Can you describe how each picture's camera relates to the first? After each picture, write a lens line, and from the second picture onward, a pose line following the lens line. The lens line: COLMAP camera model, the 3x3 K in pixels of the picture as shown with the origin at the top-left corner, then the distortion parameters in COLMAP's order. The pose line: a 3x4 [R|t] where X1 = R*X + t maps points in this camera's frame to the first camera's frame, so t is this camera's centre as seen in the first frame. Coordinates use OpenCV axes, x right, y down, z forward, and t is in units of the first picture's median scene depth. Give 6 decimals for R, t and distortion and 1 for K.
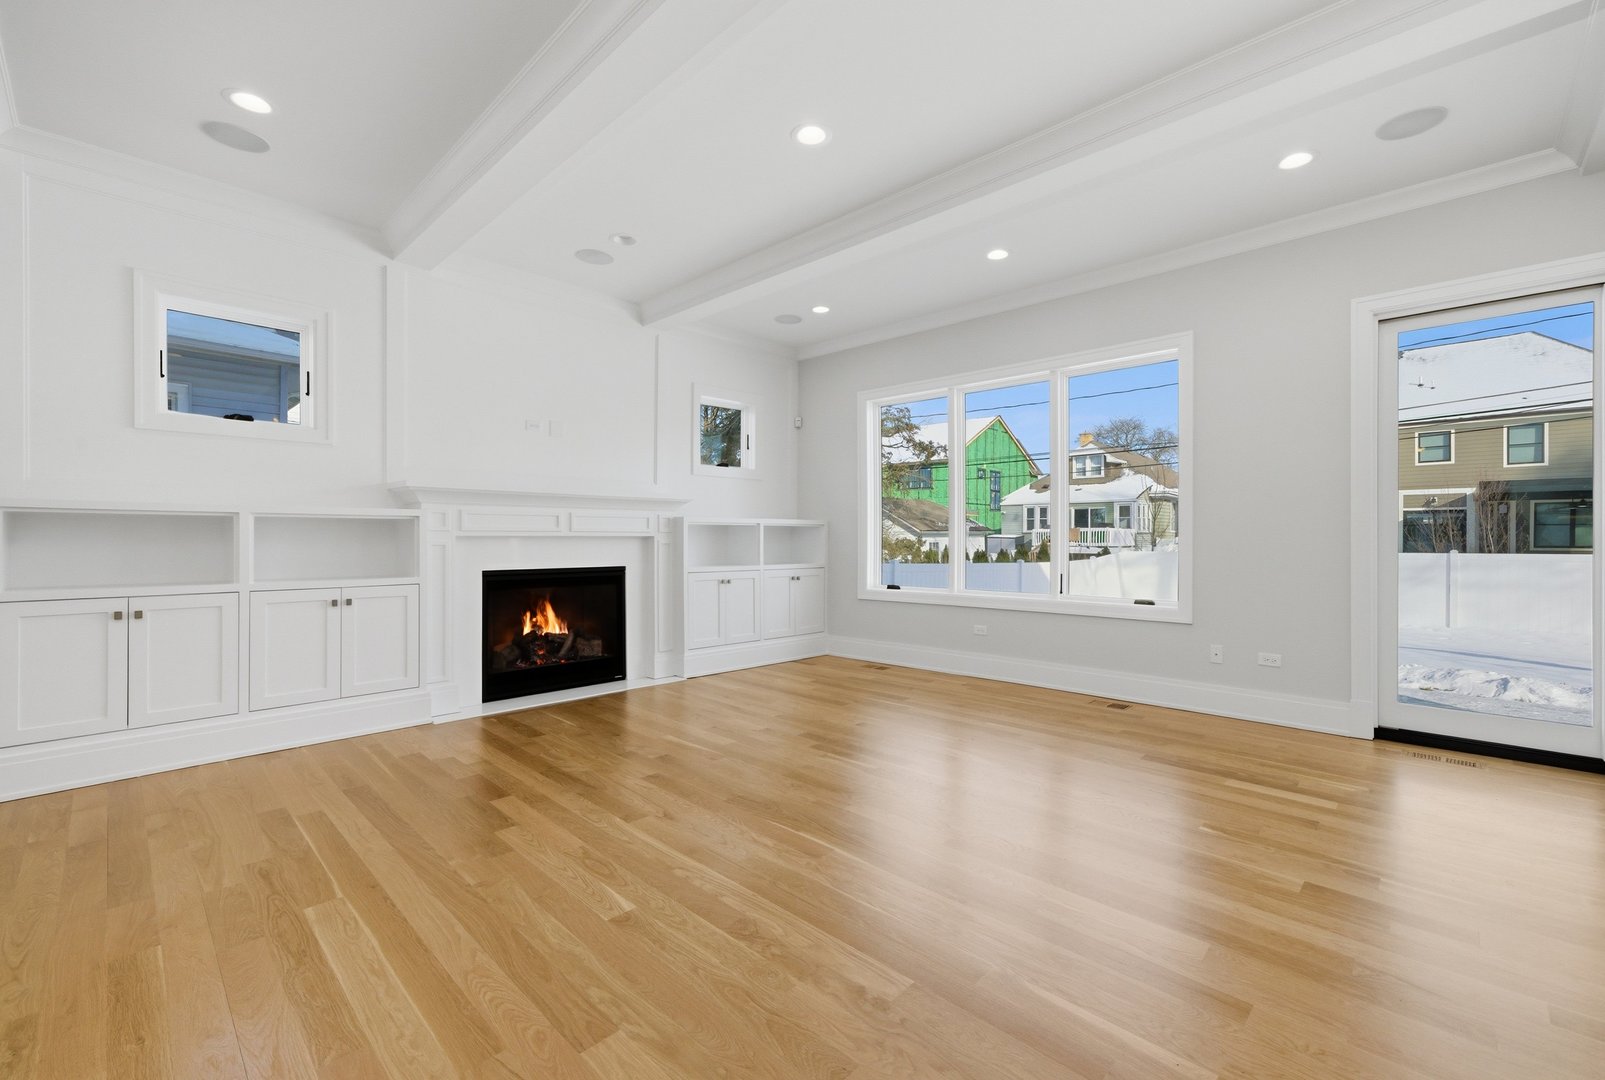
lens RADIAL K [[669.9, 0, 808.1], [0, 669.9, 536.6], [0, 0, 1]] dist [0.005226, 0.000048]
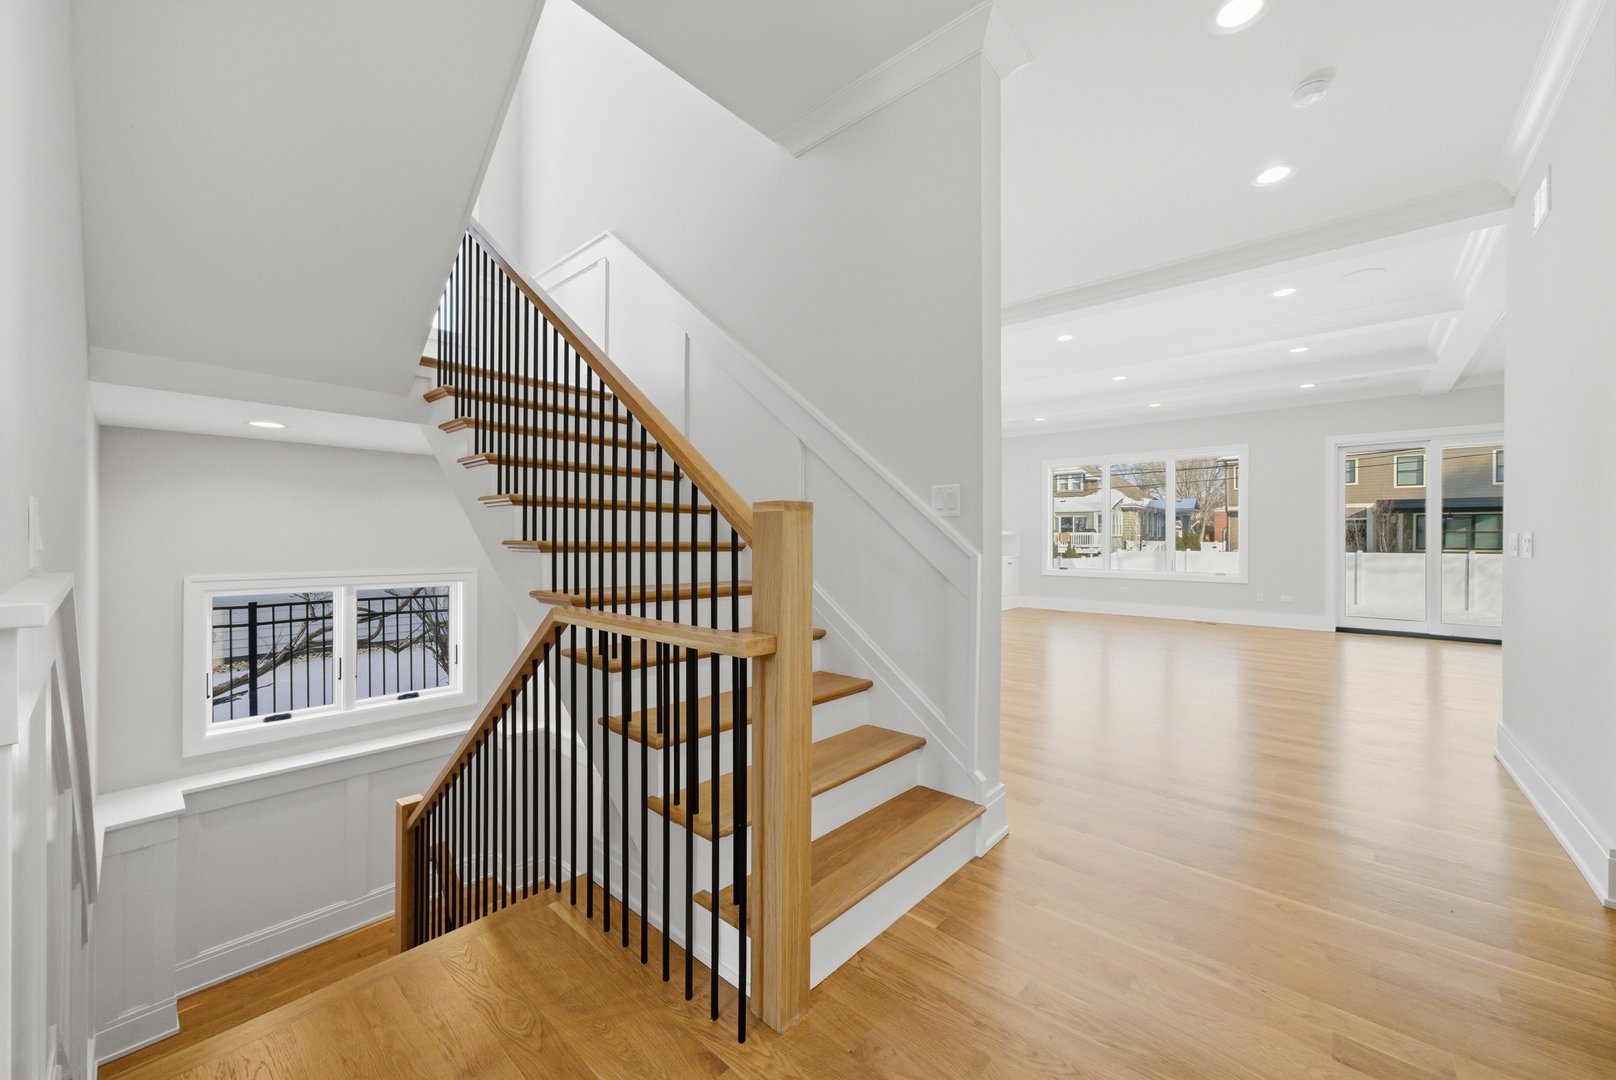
lens RADIAL K [[606.6, 0, 809.2], [0, 606.6, 537.5], [0, 0, 1]] dist [0.002537, 0.000090]
pose [[0.999417, 0.001650, 0.034104, -0.252490], [-0.001610, 0.999998, -0.001221, -0.003401], [-0.034106, 0.001165, 0.999418, -0.249057]]
